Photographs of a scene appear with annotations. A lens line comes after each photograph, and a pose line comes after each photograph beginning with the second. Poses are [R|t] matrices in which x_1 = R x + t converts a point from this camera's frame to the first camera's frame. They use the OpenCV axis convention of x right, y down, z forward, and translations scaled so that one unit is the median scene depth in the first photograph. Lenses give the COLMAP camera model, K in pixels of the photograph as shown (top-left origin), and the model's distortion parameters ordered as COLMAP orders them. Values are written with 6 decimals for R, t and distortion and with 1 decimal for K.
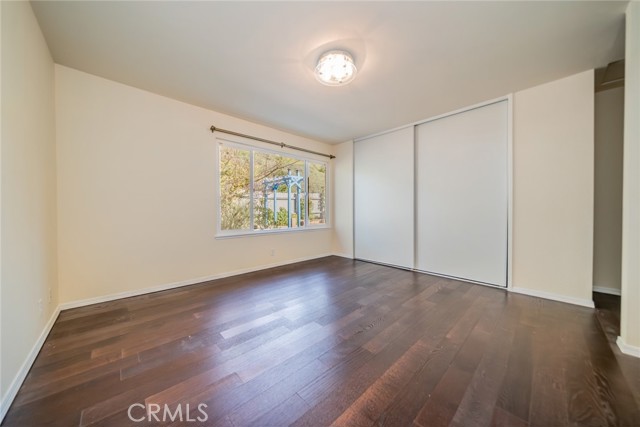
lens RADIAL K [[222.5, 0, 320.4], [0, 222.5, 211.6], [0, 0, 1]] dist [-0.013980, 0.000622]
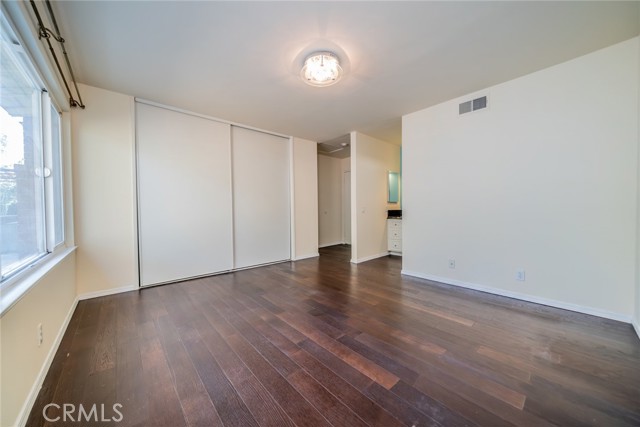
lens RADIAL K [[222.5, 0, 318.7], [0, 222.5, 214.4], [0, 0, 1]] dist [-0.013980, 0.000622]
pose [[0.016114, -0.021752, 0.999634, -0.566707], [0.012905, 0.999685, 0.021545, -0.004763], [-0.999787, 0.012553, 0.016390, 0.599282]]
